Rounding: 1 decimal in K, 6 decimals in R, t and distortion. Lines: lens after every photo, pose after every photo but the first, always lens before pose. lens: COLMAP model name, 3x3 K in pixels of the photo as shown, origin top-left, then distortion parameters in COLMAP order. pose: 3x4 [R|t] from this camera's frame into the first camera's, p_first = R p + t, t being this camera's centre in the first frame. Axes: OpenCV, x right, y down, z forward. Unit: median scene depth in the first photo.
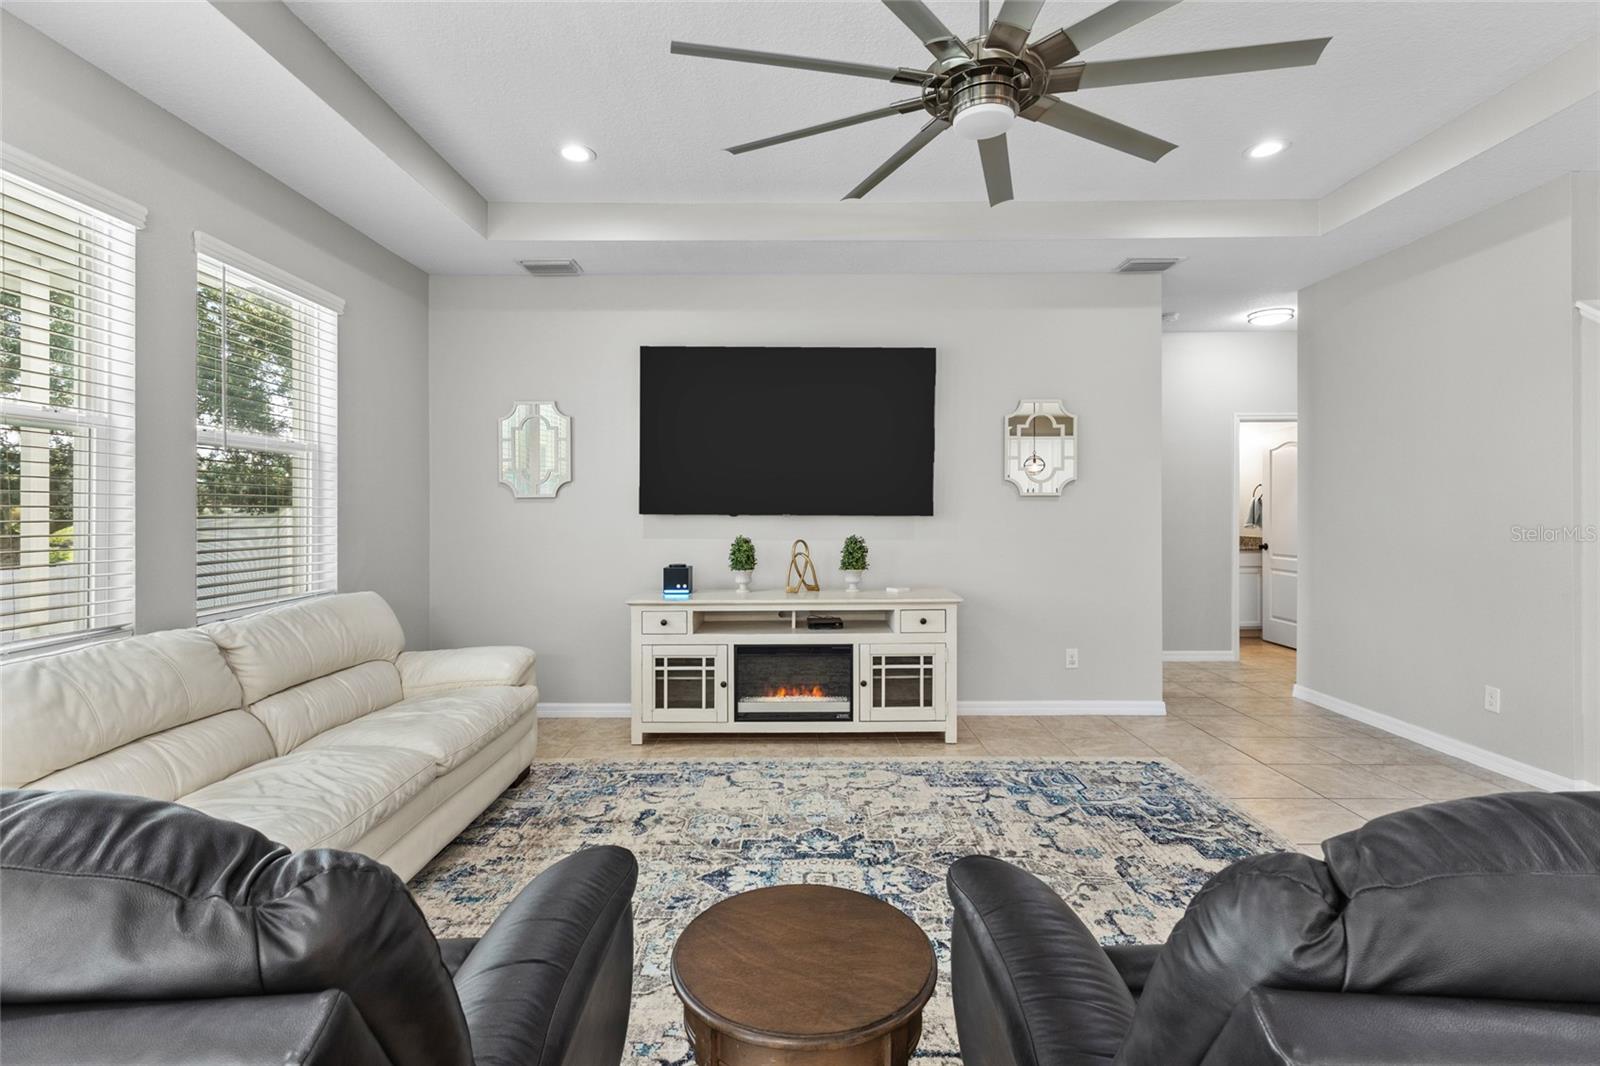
lens RADIAL K [[745.1, 0, 782.3], [0, 745.1, 518.2], [0, 0, 1]] dist [0.002096, 0.002760]
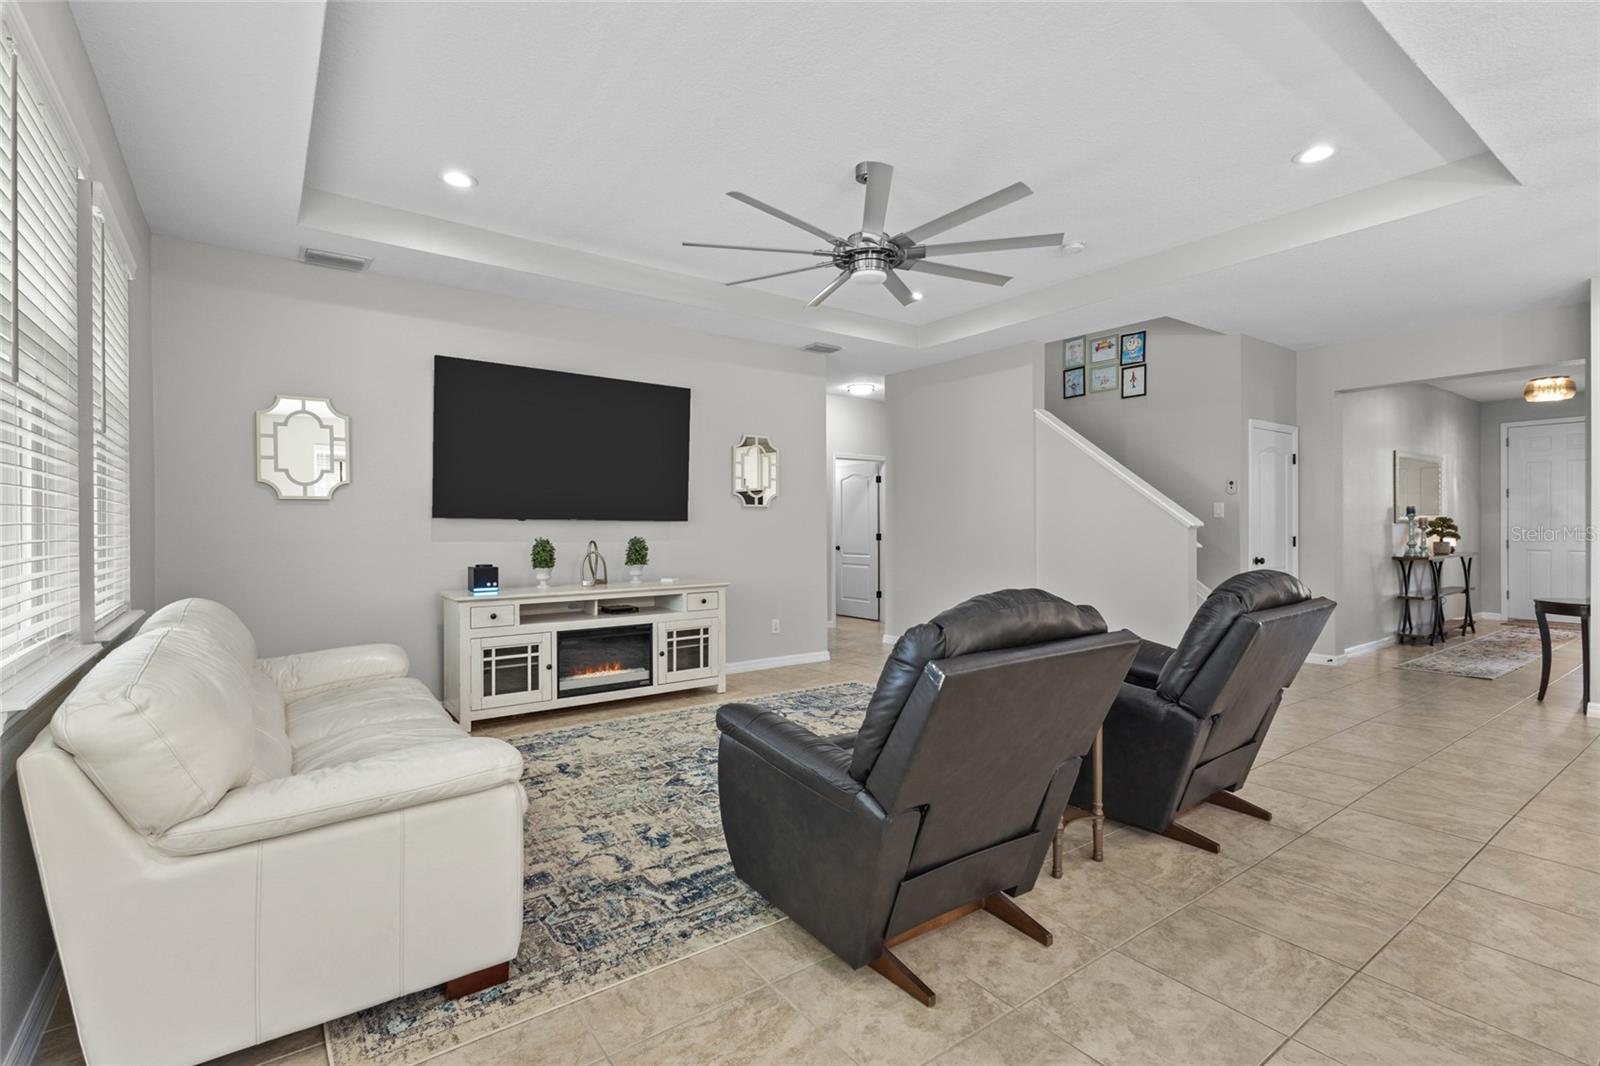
lens RADIAL K [[745.1, 0, 772.1], [0, 745.1, 535.2], [0, 0, 1]] dist [0.002096, 0.002760]
pose [[0.813083, -0.003700, 0.582135, -0.465330], [0.005320, 0.999985, -0.001074, 0.025256], [-0.582123, 0.003970, 0.813091, -0.123253]]
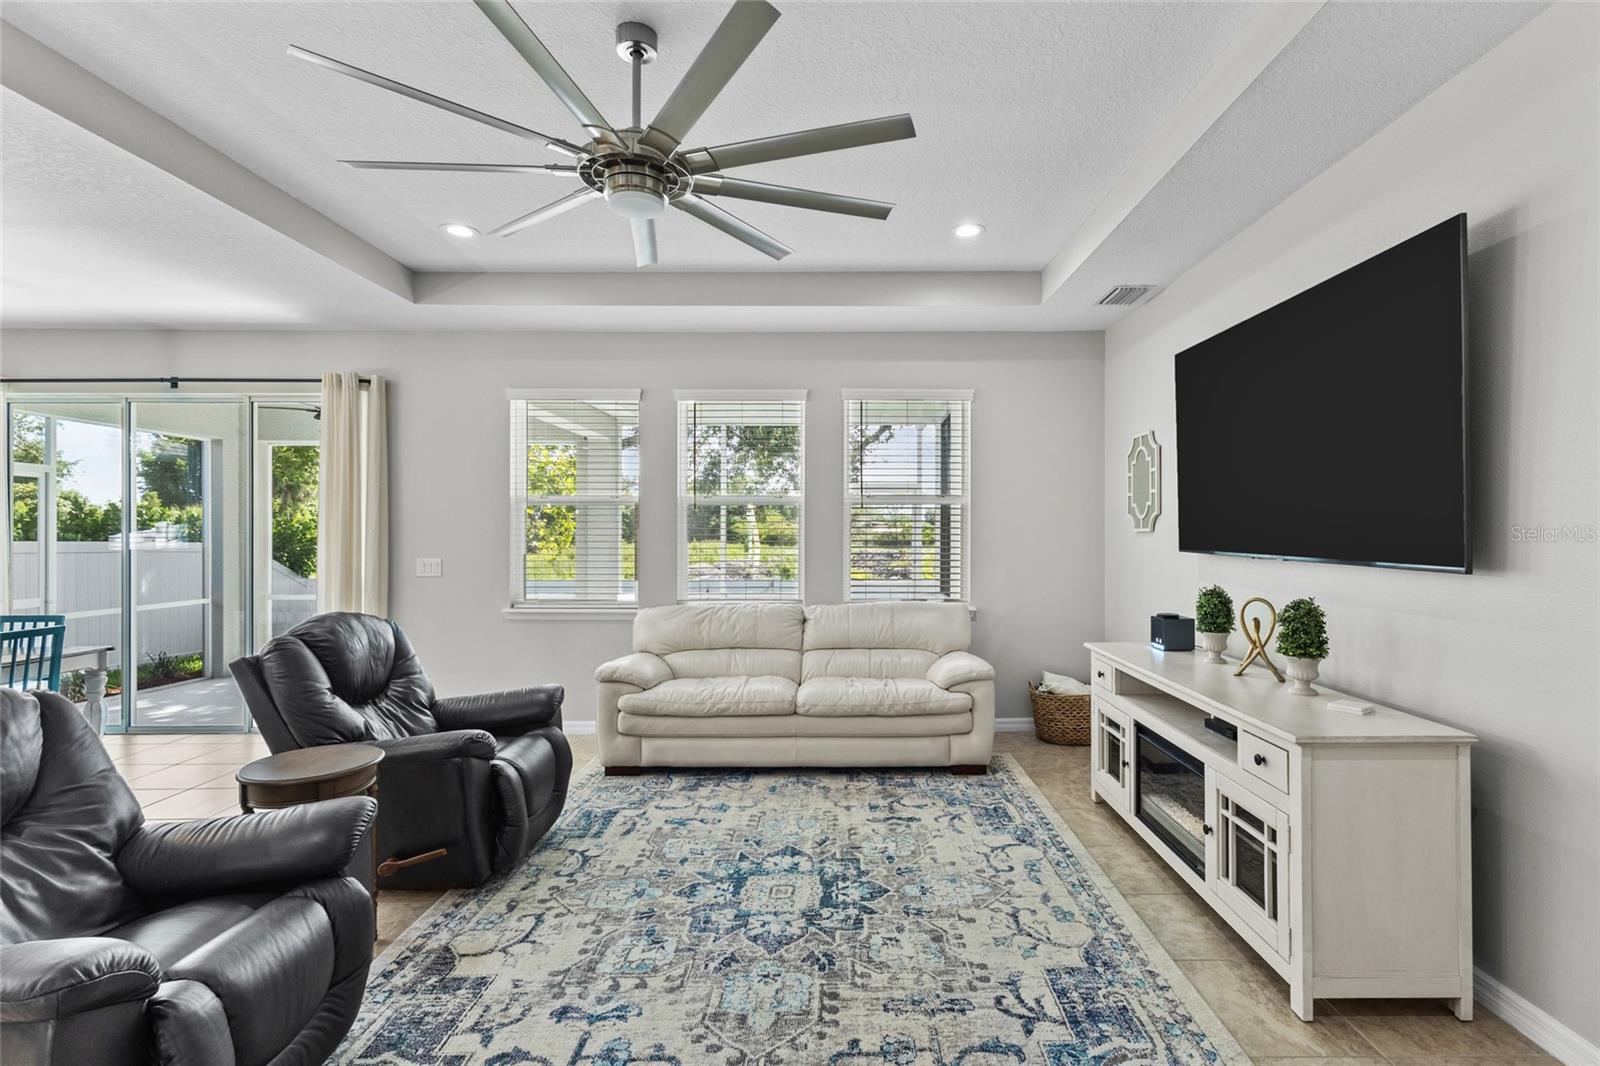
lens RADIAL K [[745.1, 0, 844.2], [0, 745.1, 526.5], [0, 0, 1]] dist [0.002096, 0.002760]
pose [[0.041971, -0.004478, -0.999109, 0.728172], [-0.009246, 0.999945, -0.004870, -0.029286], [0.999076, 0.009442, 0.041927, 0.661020]]
